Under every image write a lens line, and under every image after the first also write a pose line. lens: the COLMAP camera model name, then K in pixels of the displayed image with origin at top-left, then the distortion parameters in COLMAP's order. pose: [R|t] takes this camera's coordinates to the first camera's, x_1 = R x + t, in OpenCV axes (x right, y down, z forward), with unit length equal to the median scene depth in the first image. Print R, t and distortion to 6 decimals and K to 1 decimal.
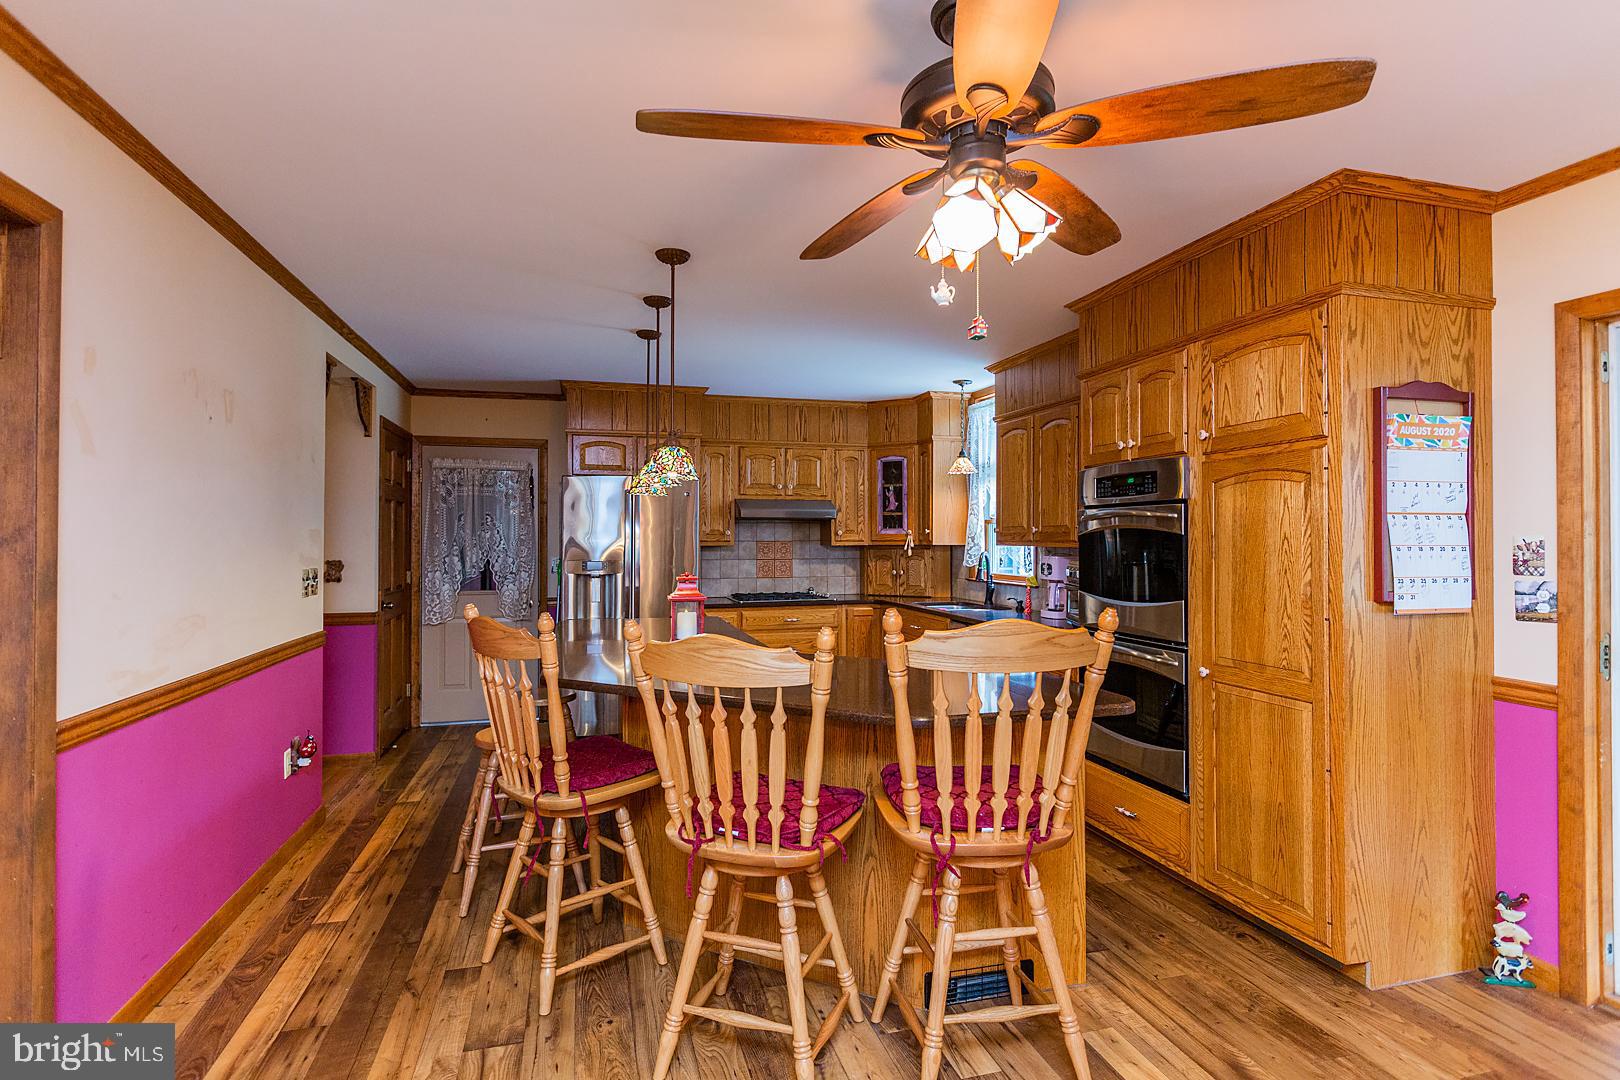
lens RADIAL K [[806.5, 0, 810.8], [0, 806.5, 532.9], [0, 0, 1]] dist [-0.008837, 0.001050]
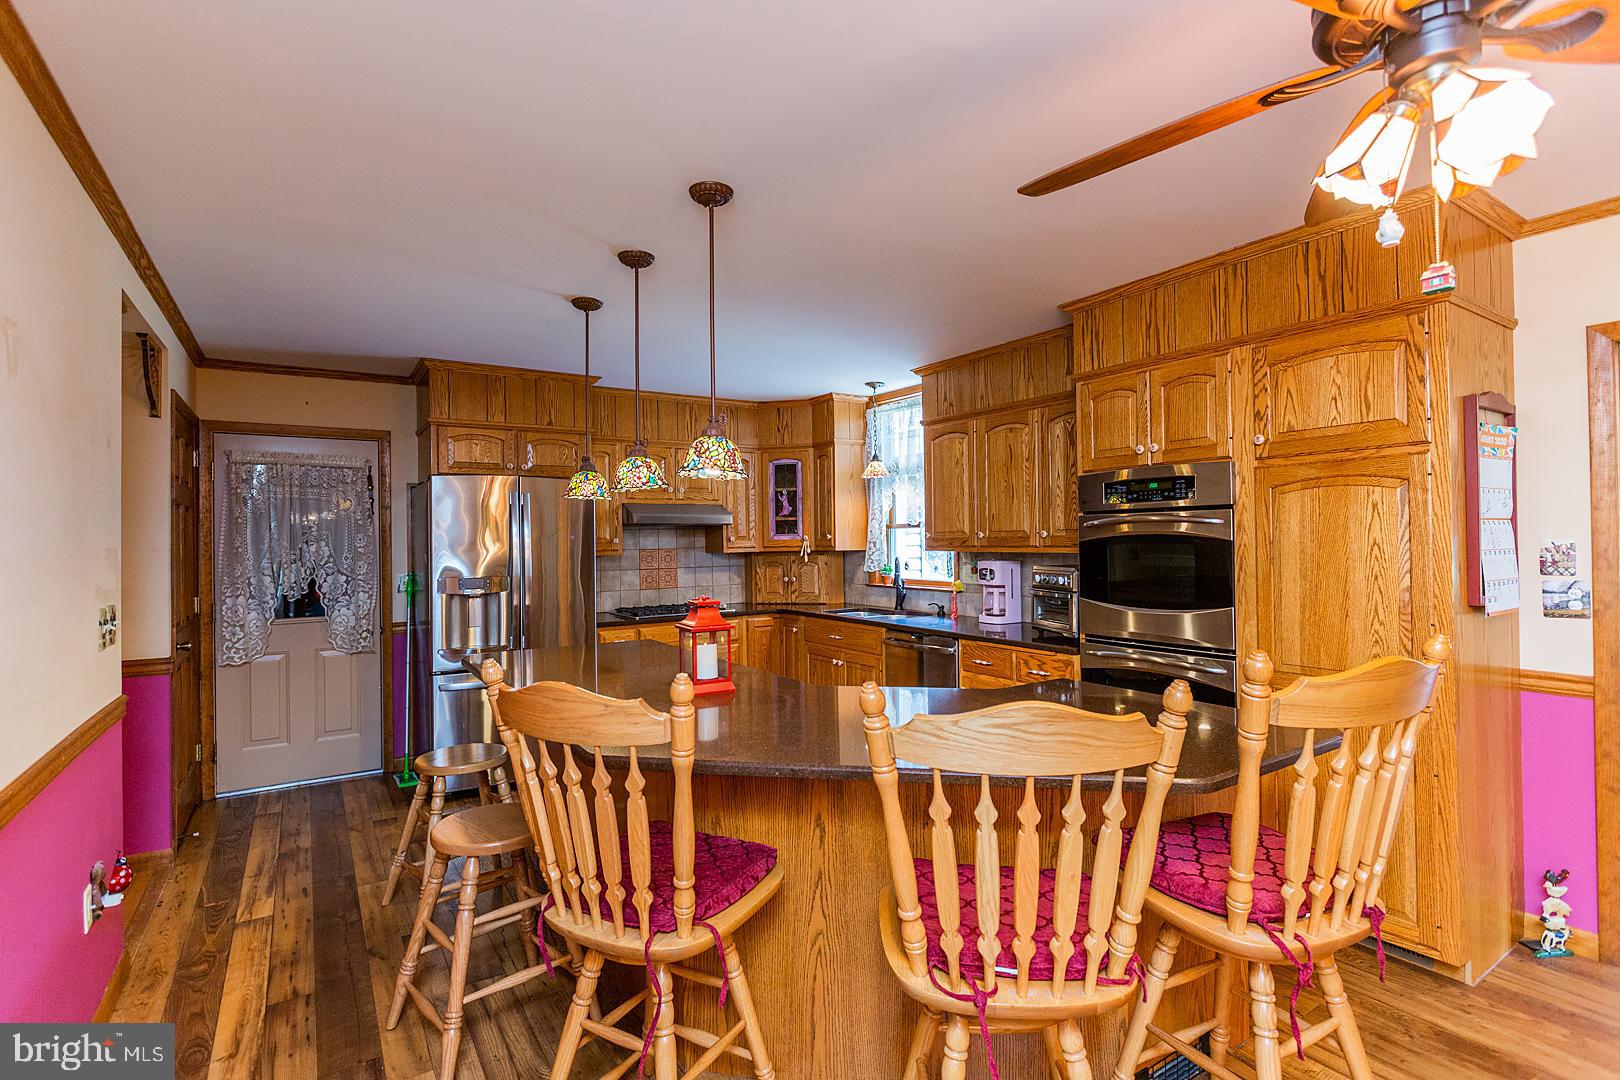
lens RADIAL K [[755.3, 0, 802.2], [0, 755.3, 534.6], [0, 0, 1]] dist [-0.002590, -0.002131]
pose [[0.953435, -0.011227, 0.301388, -0.209793], [0.011223, 0.999935, 0.001746, -0.008380], [-0.301388, 0.001717, 0.953500, 0.182830]]
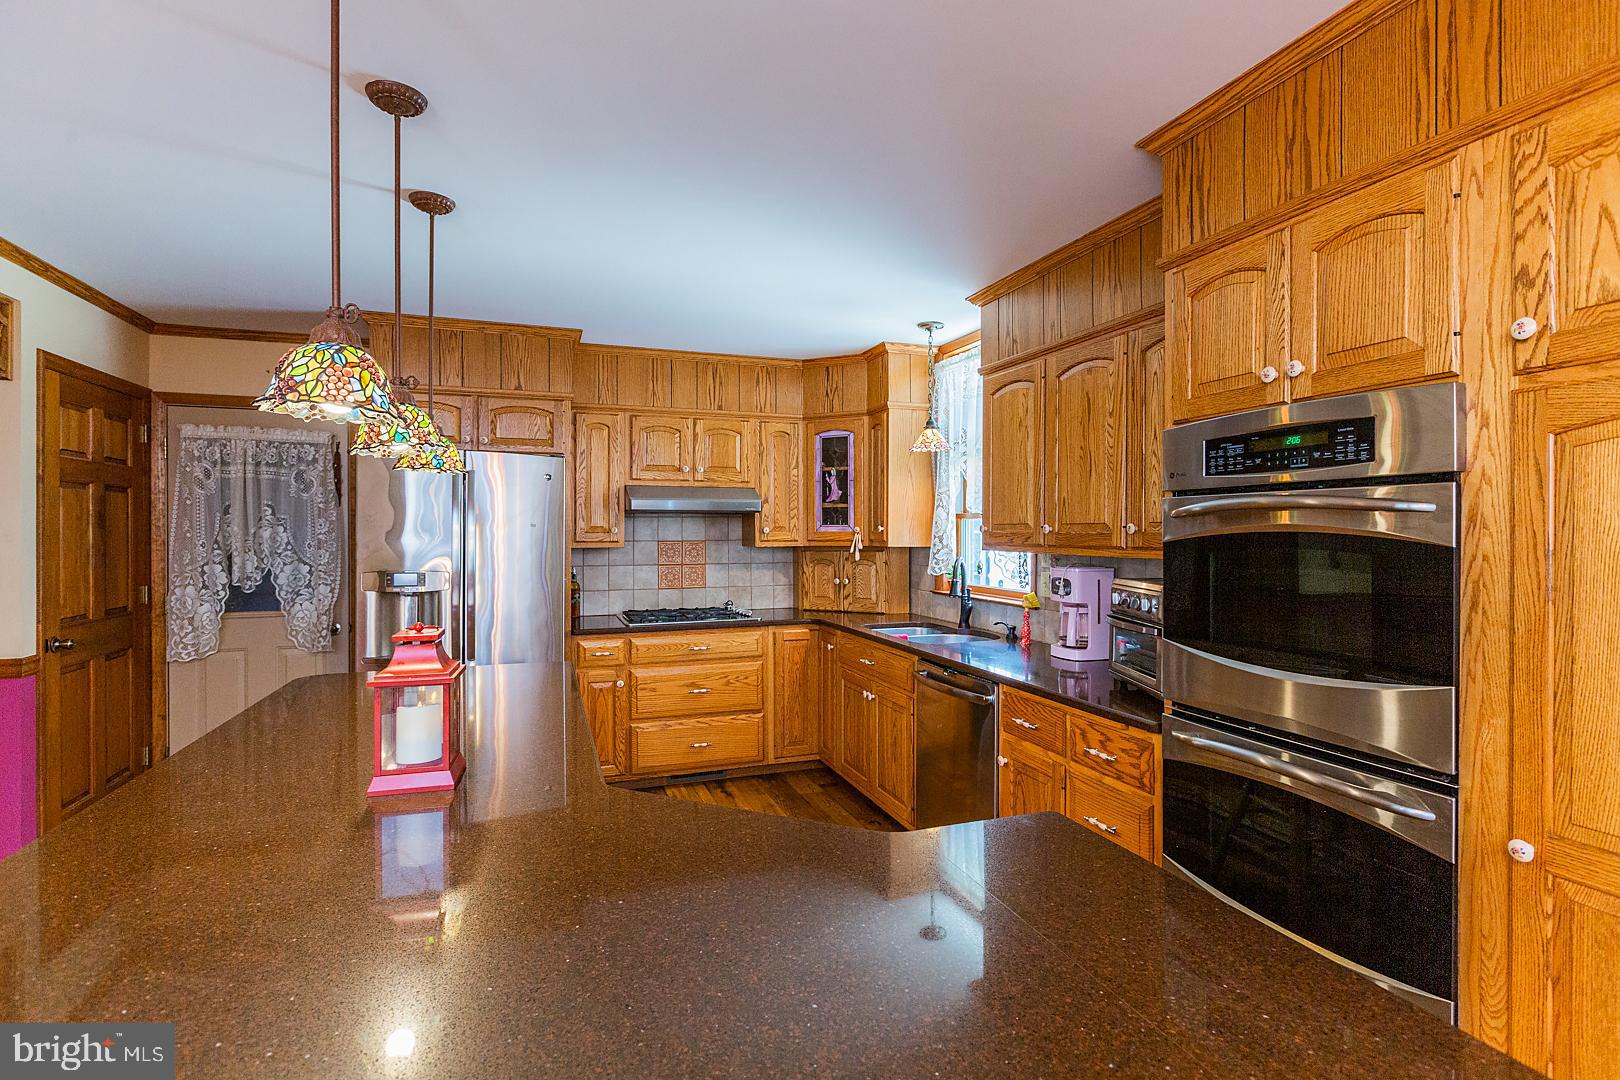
lens RADIAL K [[755.3, 0, 813.3], [0, 755.3, 534.8], [0, 0, 1]] dist [-0.002590, -0.002131]
pose [[0.997083, -0.000640, 0.076322, 0.035310], [-0.000369, 0.999913, 0.013212, -0.007235], [-0.076324, -0.013202, 0.996996, 0.387557]]
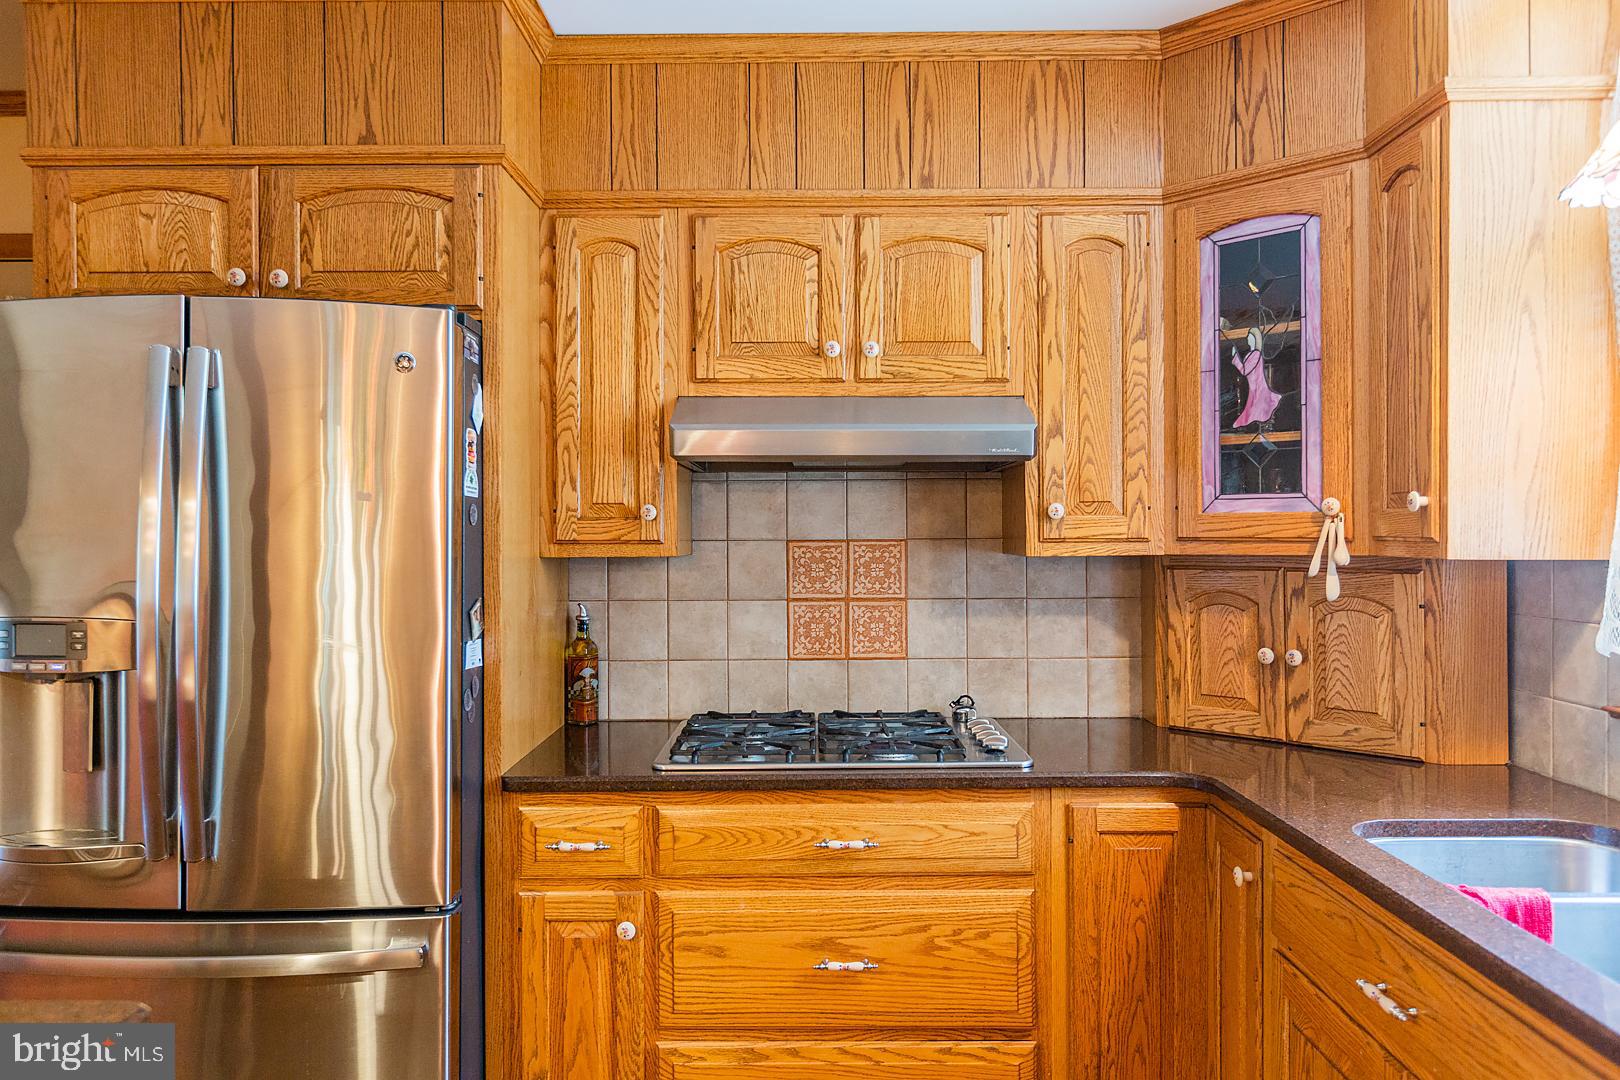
lens RADIAL K [[1119.8, 0, 818.2], [0, 1119.8, 532.0], [0, 0, 1]] dist [-0.003737, -0.000962]
pose [[0.961923, -0.001979, -0.273313, 0.085840], [0.005438, 0.999914, 0.011897, 0.002899], [0.273266, -0.012930, 0.961852, 0.835548]]
